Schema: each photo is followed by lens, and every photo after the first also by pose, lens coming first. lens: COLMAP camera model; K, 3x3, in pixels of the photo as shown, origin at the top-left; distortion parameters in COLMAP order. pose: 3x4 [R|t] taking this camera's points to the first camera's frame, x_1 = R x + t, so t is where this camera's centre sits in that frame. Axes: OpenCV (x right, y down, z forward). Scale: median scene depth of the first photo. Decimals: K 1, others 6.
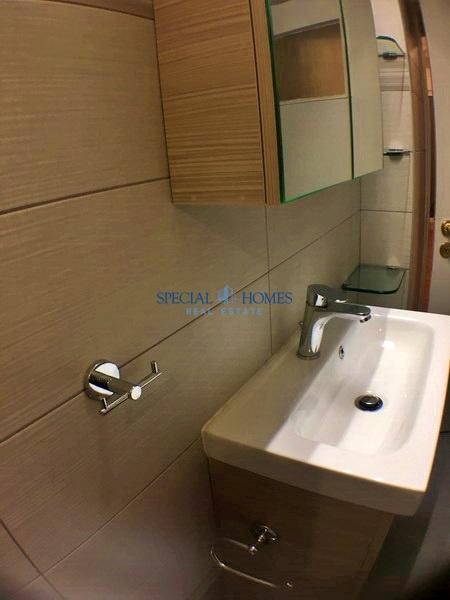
lens RADIAL K [[417.8, 0, 225.0], [0, 417.8, 300.0], [0, 0, 1]] dist [-0.299939, 0.065726]
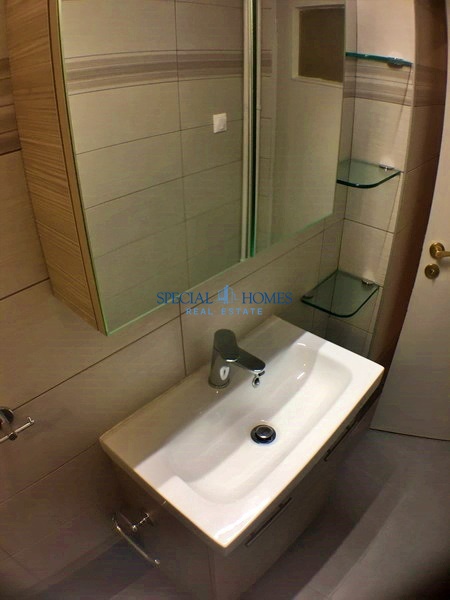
lens RADIAL K [[417.8, 0, 225.0], [0, 417.8, 300.0], [0, 0, 1]] dist [-0.299939, 0.065726]
pose [[0.979489, 0.157739, -0.125378, 0.264276], [-0.125649, 0.964582, 0.231936, -0.282502], [0.157522, -0.211425, 0.964617, -0.042907]]
